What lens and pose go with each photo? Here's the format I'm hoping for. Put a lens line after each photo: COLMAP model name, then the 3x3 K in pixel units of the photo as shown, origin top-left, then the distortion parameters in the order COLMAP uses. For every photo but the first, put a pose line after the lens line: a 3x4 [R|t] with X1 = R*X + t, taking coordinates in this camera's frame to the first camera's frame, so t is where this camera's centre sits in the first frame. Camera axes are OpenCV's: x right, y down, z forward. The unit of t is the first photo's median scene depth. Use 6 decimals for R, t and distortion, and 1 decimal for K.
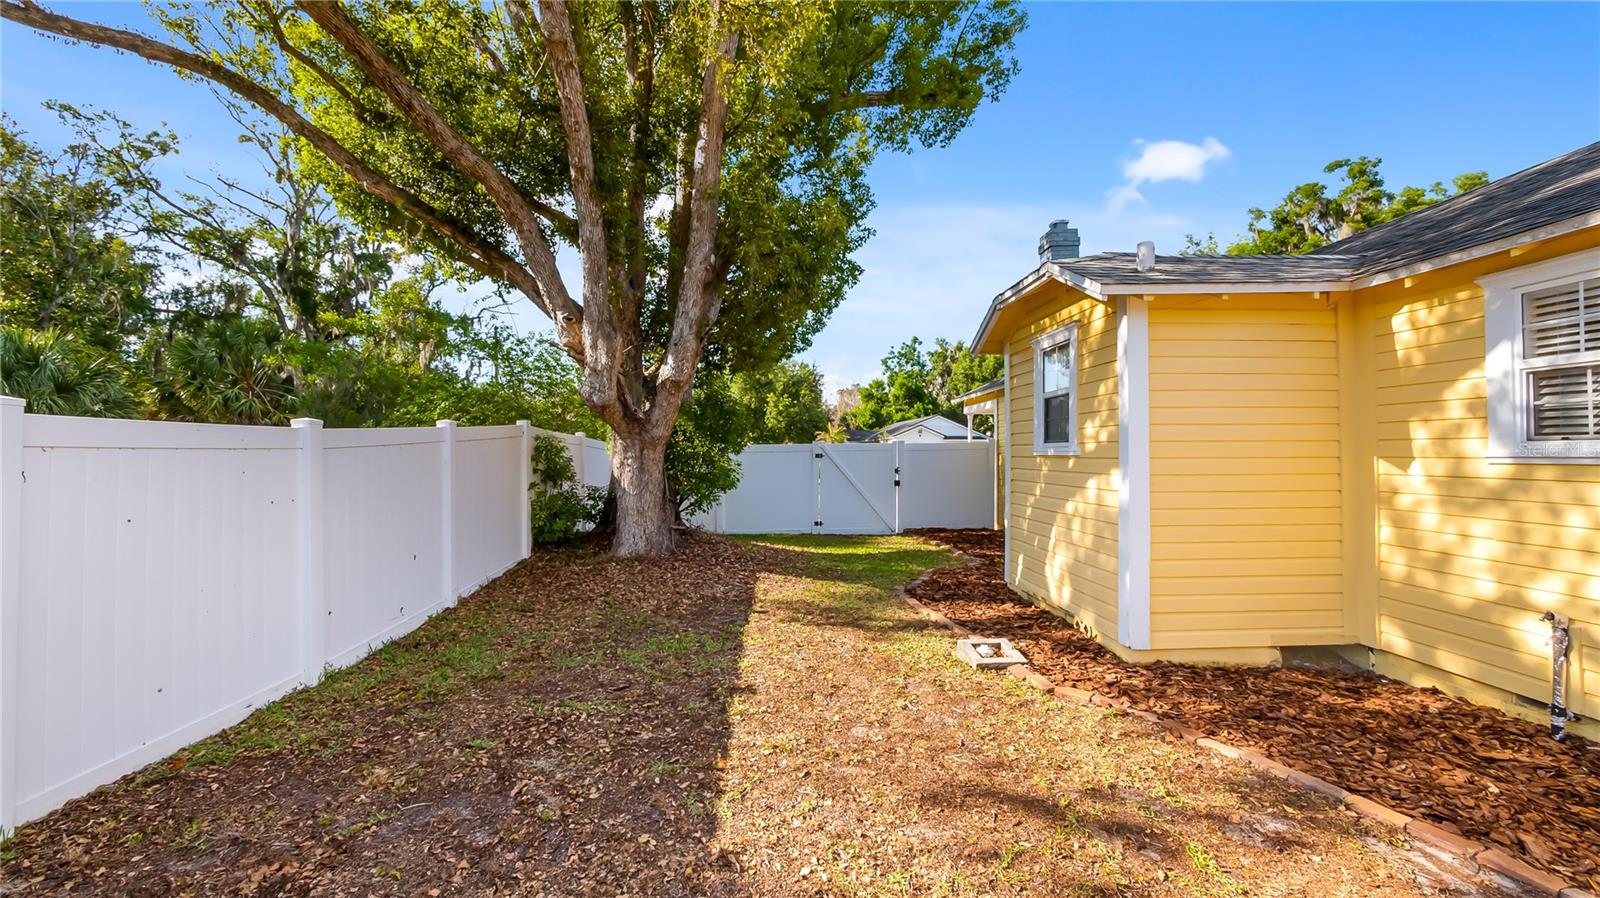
lens RADIAL K [[650.0, 0, 800.3], [0, 650.0, 443.8], [0, 0, 1]] dist [-0.007380, 0.001168]
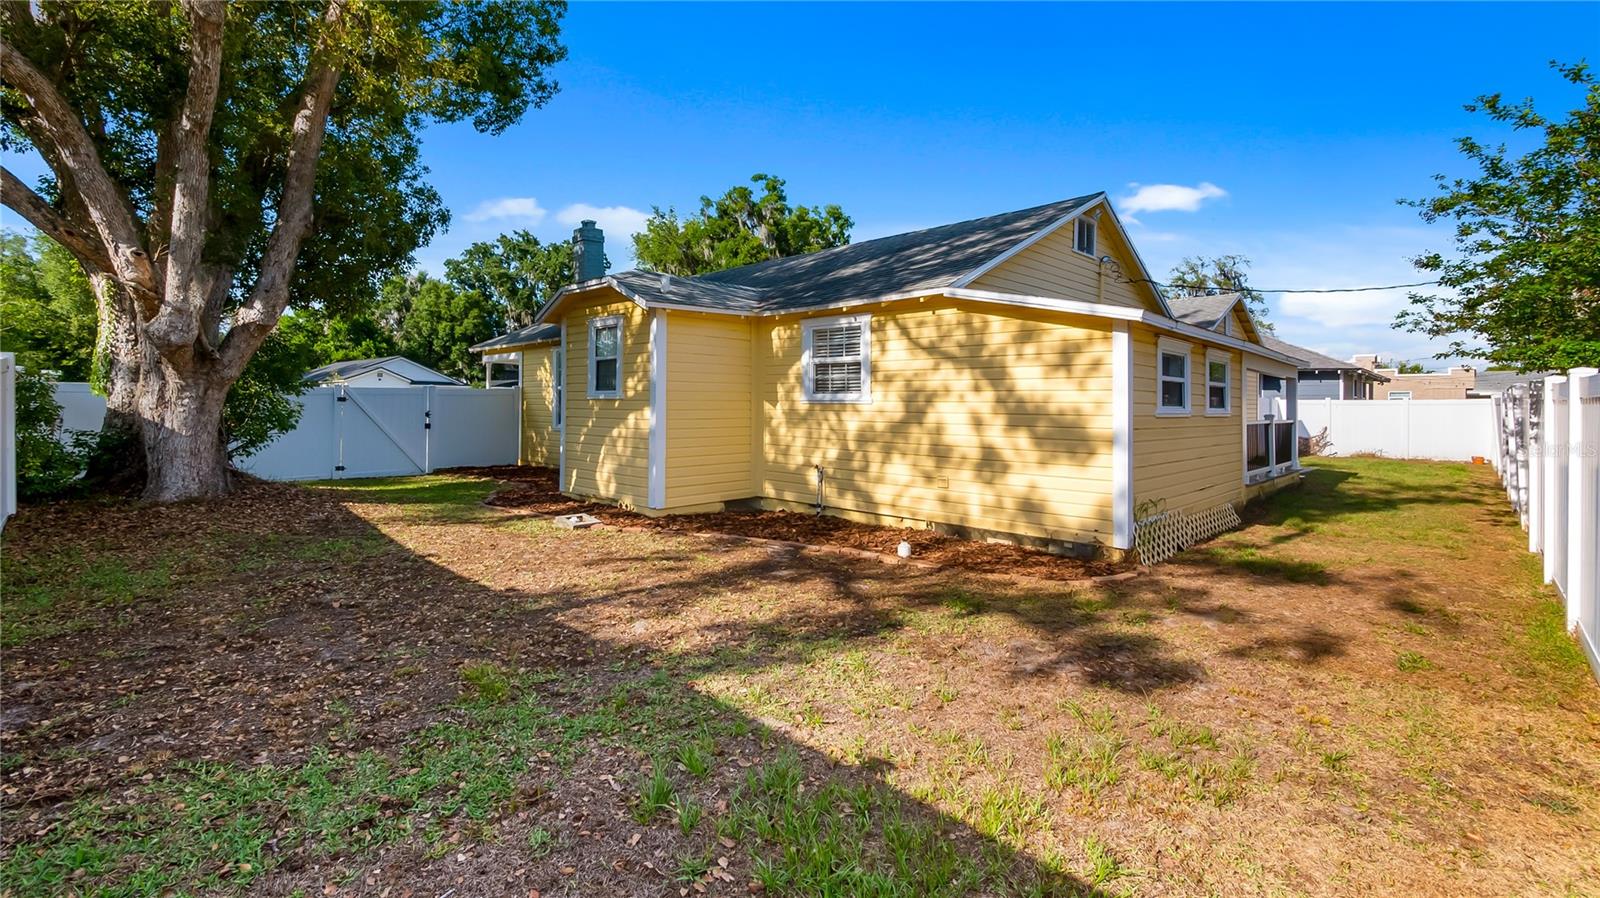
lens RADIAL K [[701.5, 0, 797.0], [0, 701.5, 398.1], [0, 0, 1]] dist [0.002472, -0.001069]
pose [[0.731347, 0.012151, 0.681897, -0.396948], [-0.018084, 0.999835, 0.001578, 0.004886], [-0.681766, -0.013486, 0.731446, -0.504550]]
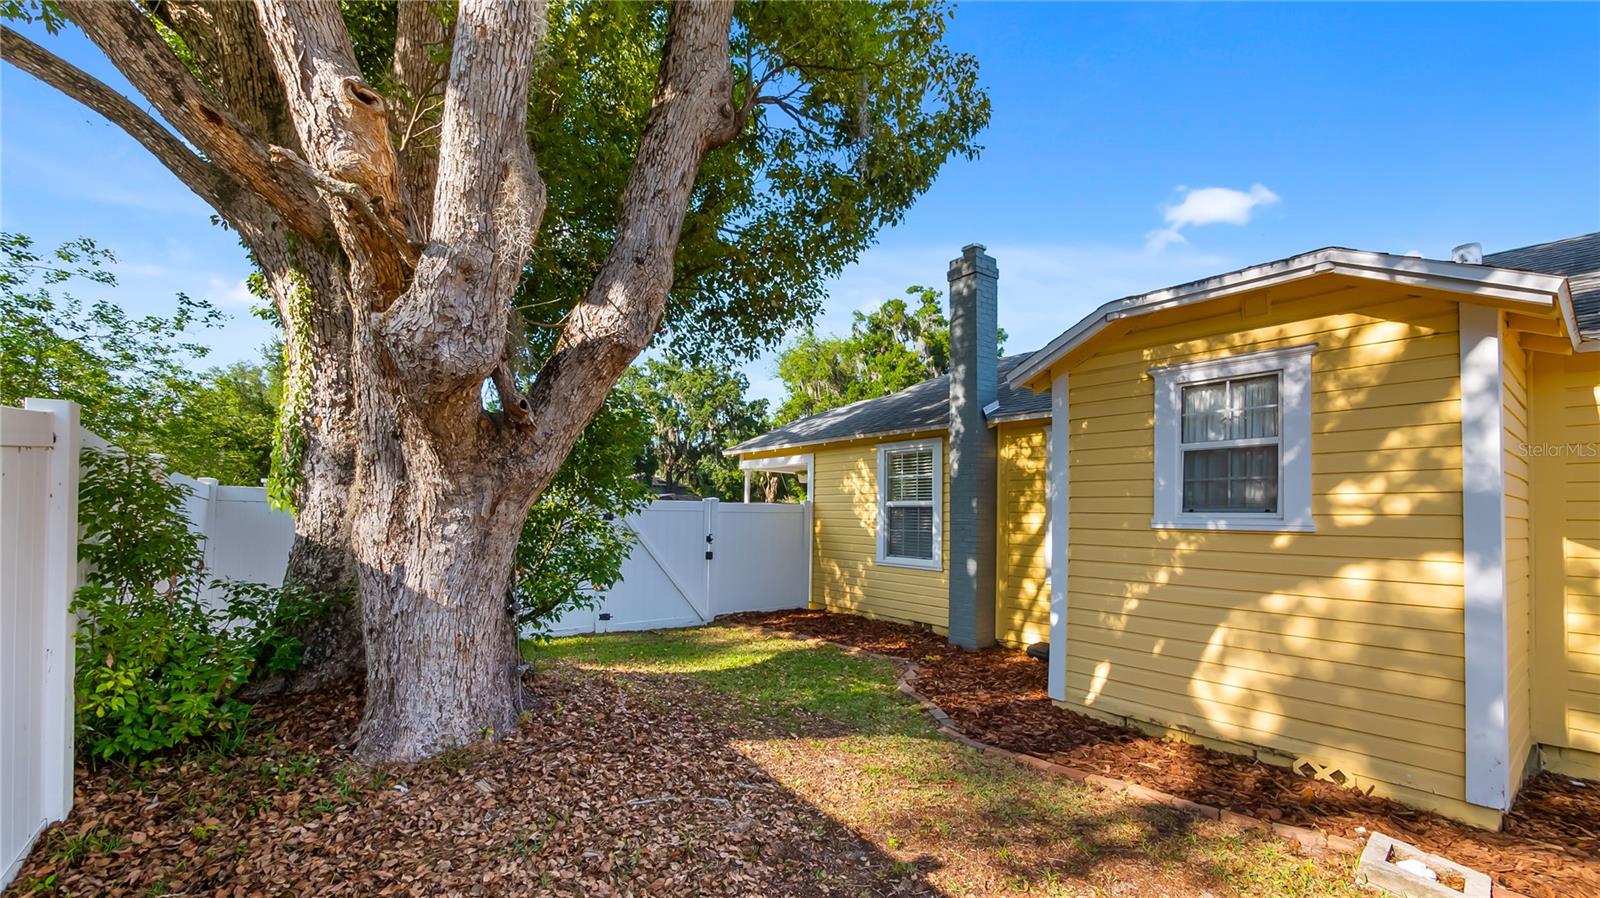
lens RADIAL K [[650.0, 0, 805.2], [0, 650.0, 506.6], [0, 0, 1]] dist [-0.007380, 0.001168]
pose [[0.816123, 0.027799, 0.577209, -0.405700], [-0.030060, 0.999532, -0.005636, 0.010905], [-0.577096, -0.012751, 0.816577, 0.683542]]
